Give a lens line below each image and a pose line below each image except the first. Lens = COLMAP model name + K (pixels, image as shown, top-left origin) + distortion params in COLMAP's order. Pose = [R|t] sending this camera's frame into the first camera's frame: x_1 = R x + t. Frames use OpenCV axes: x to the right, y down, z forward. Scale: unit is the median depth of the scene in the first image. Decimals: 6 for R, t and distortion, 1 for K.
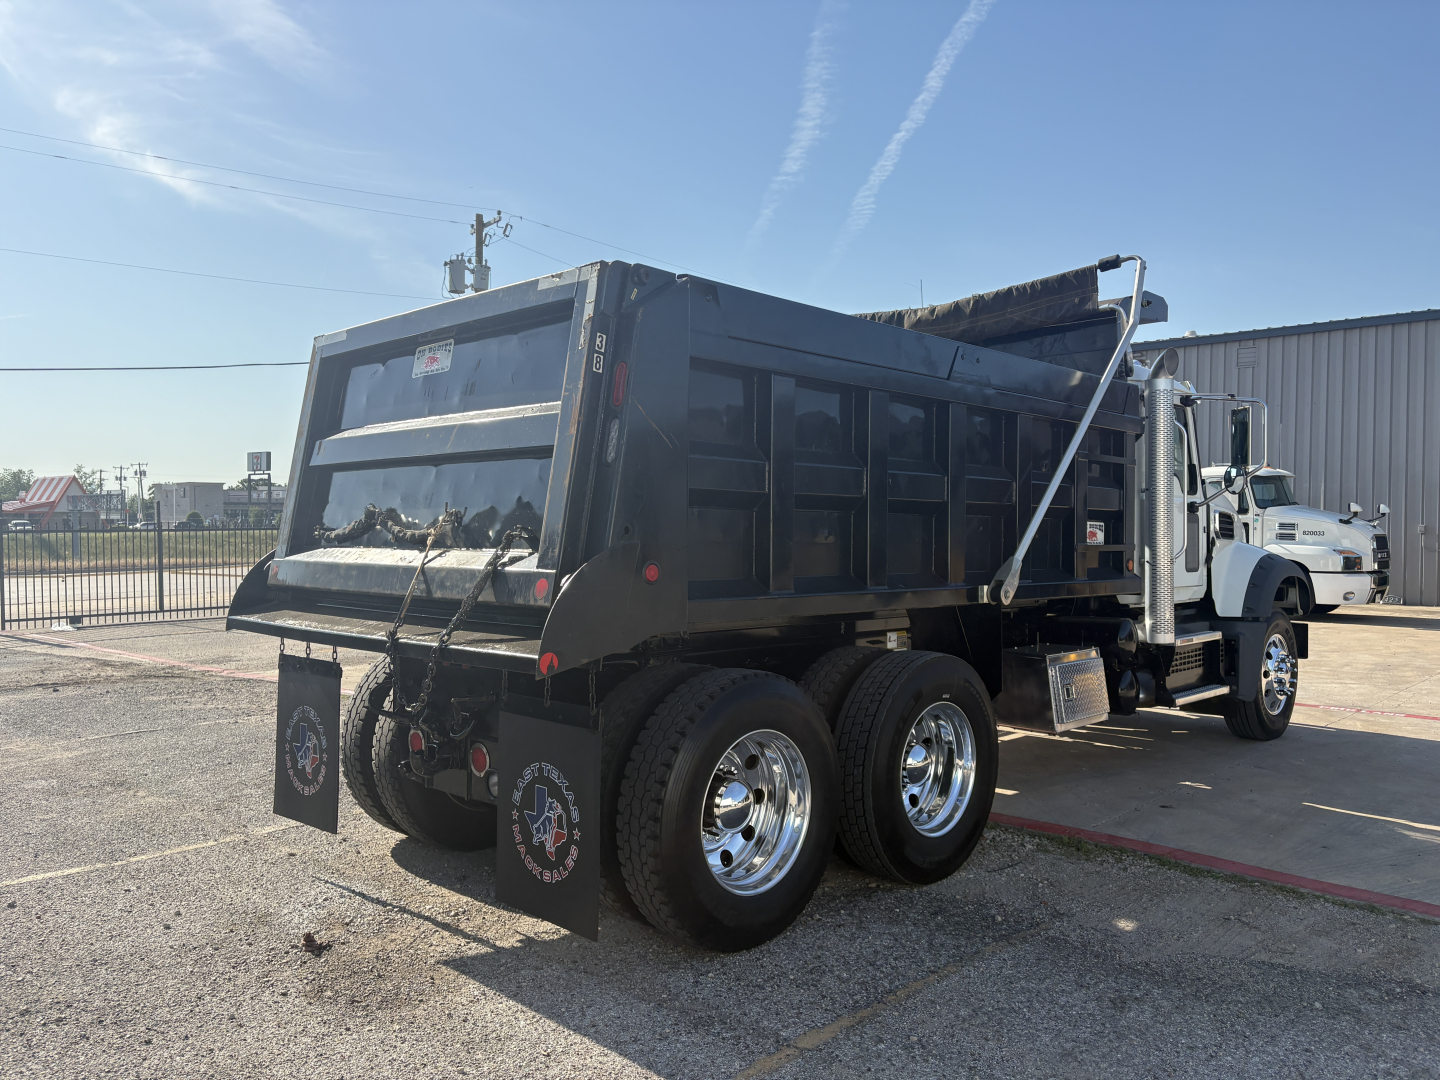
lens RADIAL K [[1085.0, 0, 722.2], [0, 1085.0, 541.5], [0, 0, 1]] dist [0.039833, -0.049110]
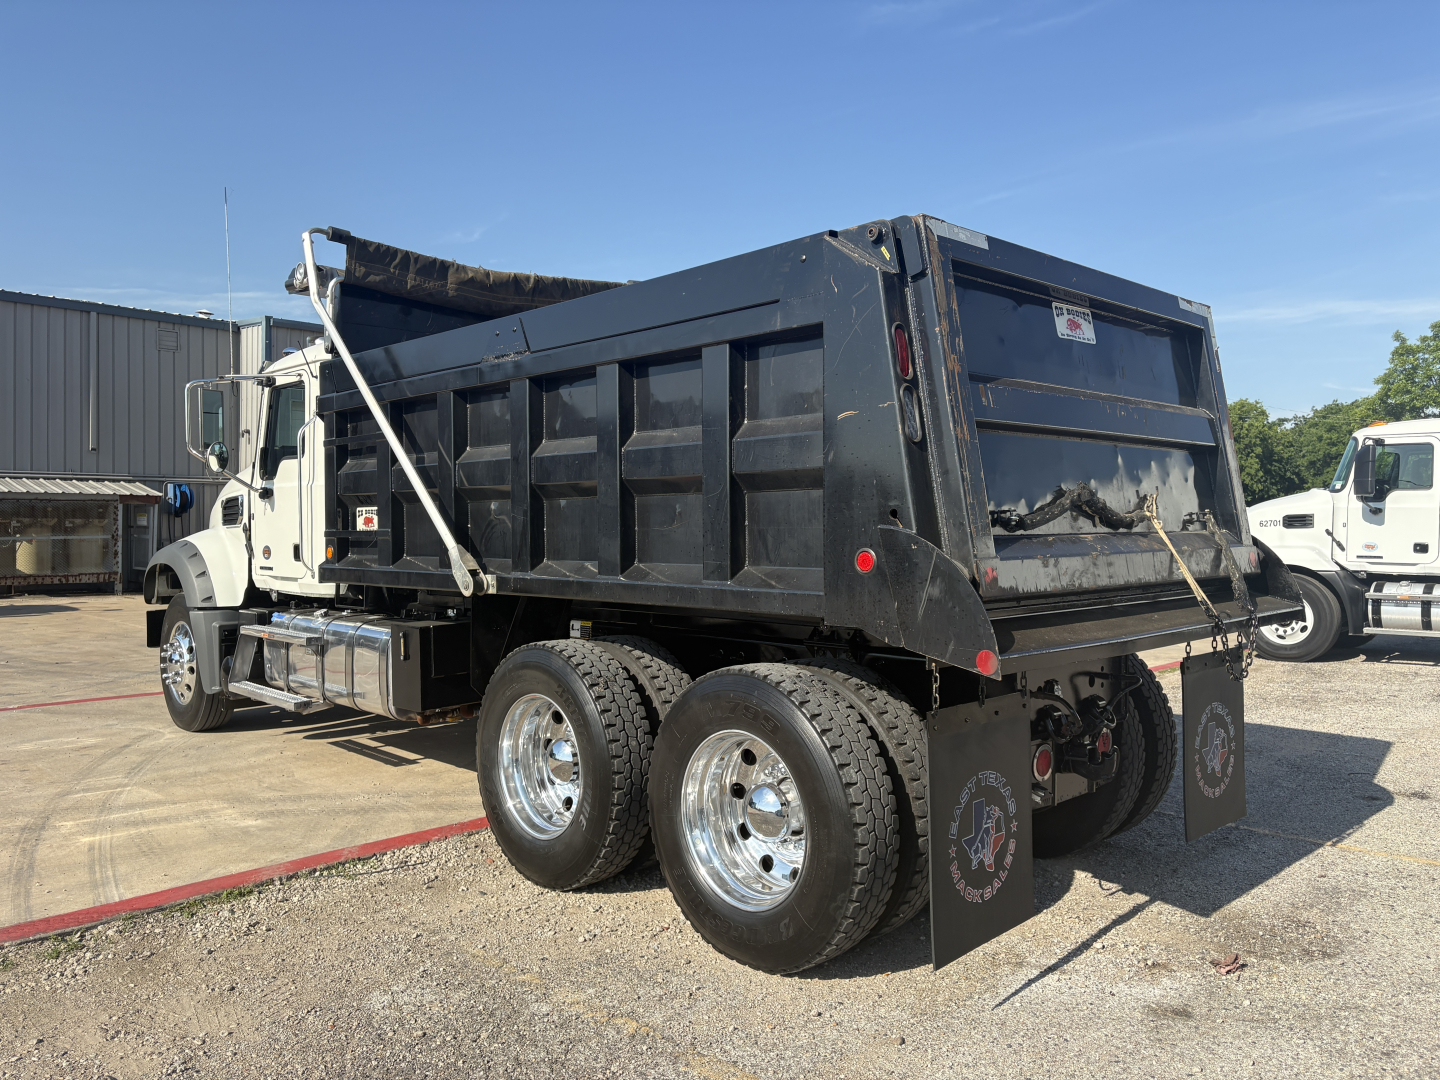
lens RADIAL K [[1085.0, 0, 715.1], [0, 1085.0, 540.3], [0, 0, 1]] dist [0.039833, -0.049110]
pose [[0.036927, -0.024659, 0.999014, -1.341677], [0.009200, 0.999662, 0.024335, -0.015144], [-0.999276, 0.008293, 0.037142, 1.437932]]
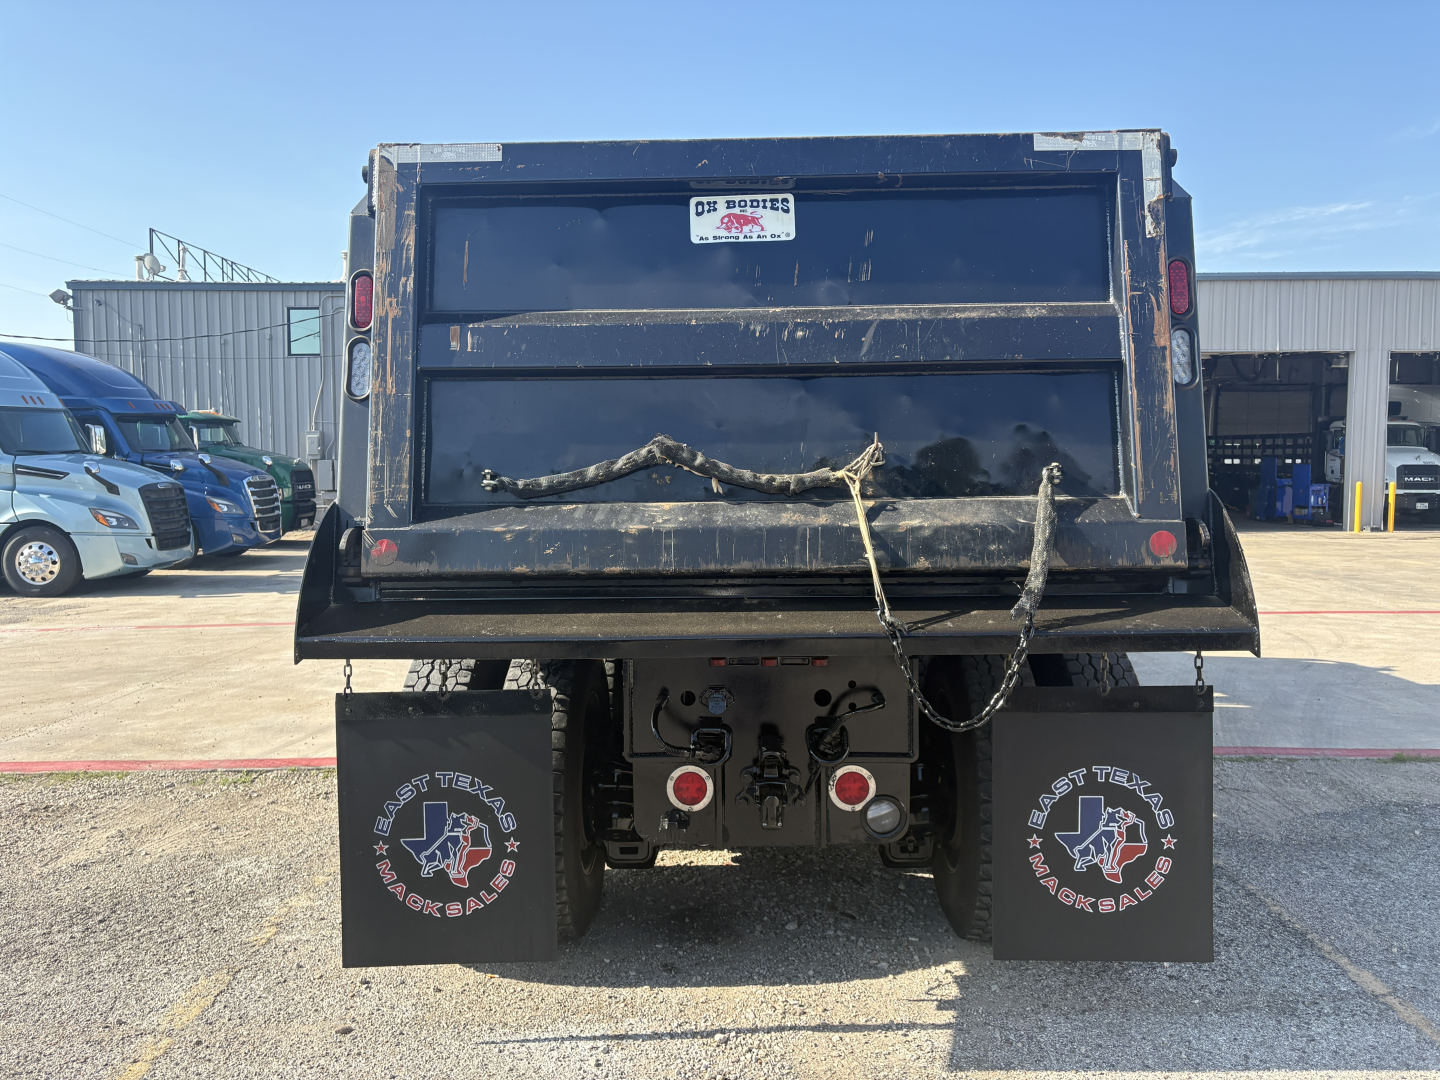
lens RADIAL K [[1085.0, 0, 726.3], [0, 1085.0, 532.9], [0, 0, 1]] dist [0.039833, -0.049110]
pose [[0.732127, -0.052166, 0.679168, -0.840488], [0.019772, 0.998271, 0.055362, -0.012653], [-0.680881, -0.027103, 0.731892, 0.579359]]
